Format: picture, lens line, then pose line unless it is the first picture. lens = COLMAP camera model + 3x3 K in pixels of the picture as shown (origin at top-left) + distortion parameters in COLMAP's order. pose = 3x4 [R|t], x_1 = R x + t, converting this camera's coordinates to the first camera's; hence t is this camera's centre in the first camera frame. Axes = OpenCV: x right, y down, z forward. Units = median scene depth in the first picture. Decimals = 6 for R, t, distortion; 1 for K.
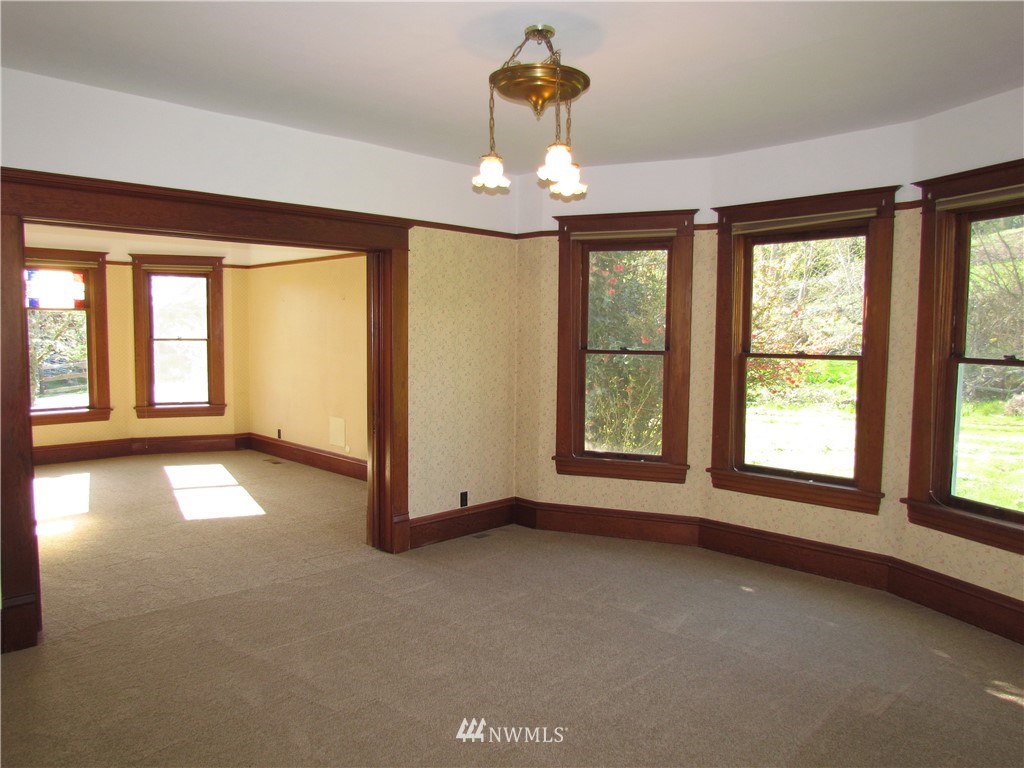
lens RADIAL K [[734.8, 0, 514.5], [0, 734.8, 383.4], [0, 0, 1]] dist [-0.023805, 0.012628]
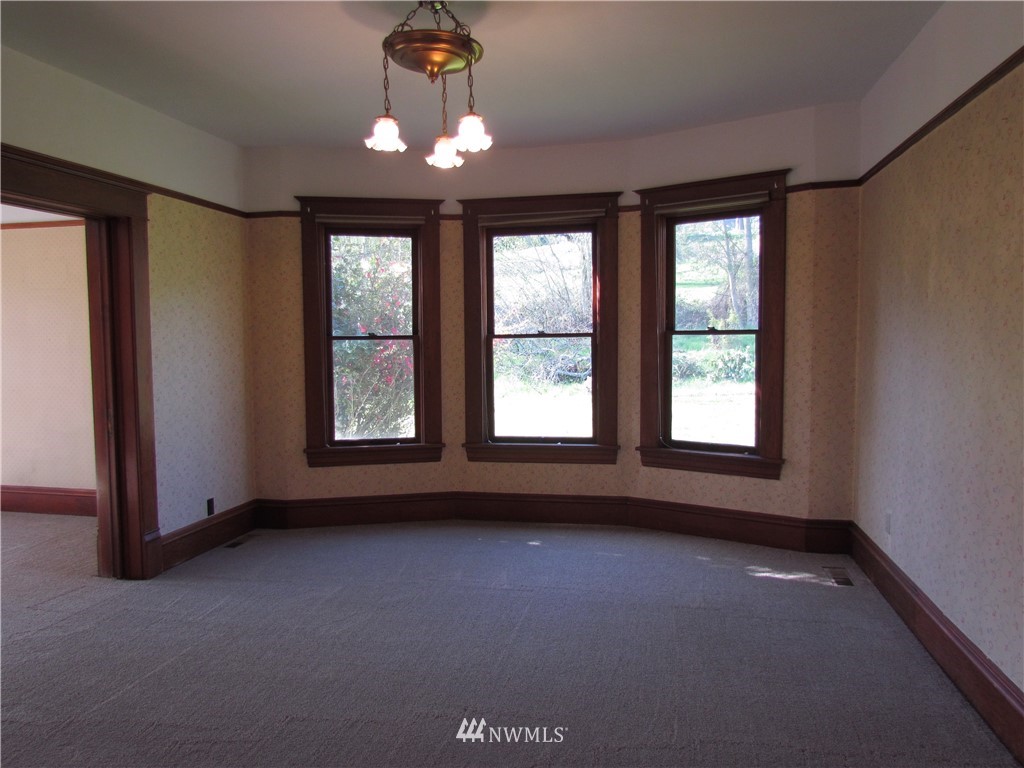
lens RADIAL K [[734.8, 0, 514.3], [0, 734.8, 380.5], [0, 0, 1]] dist [-0.023805, 0.012628]
pose [[0.837338, -0.049122, 0.544475, -0.269166], [0.056096, 0.998418, 0.003809, 0.025905], [-0.543801, 0.027353, 0.838769, 0.065421]]
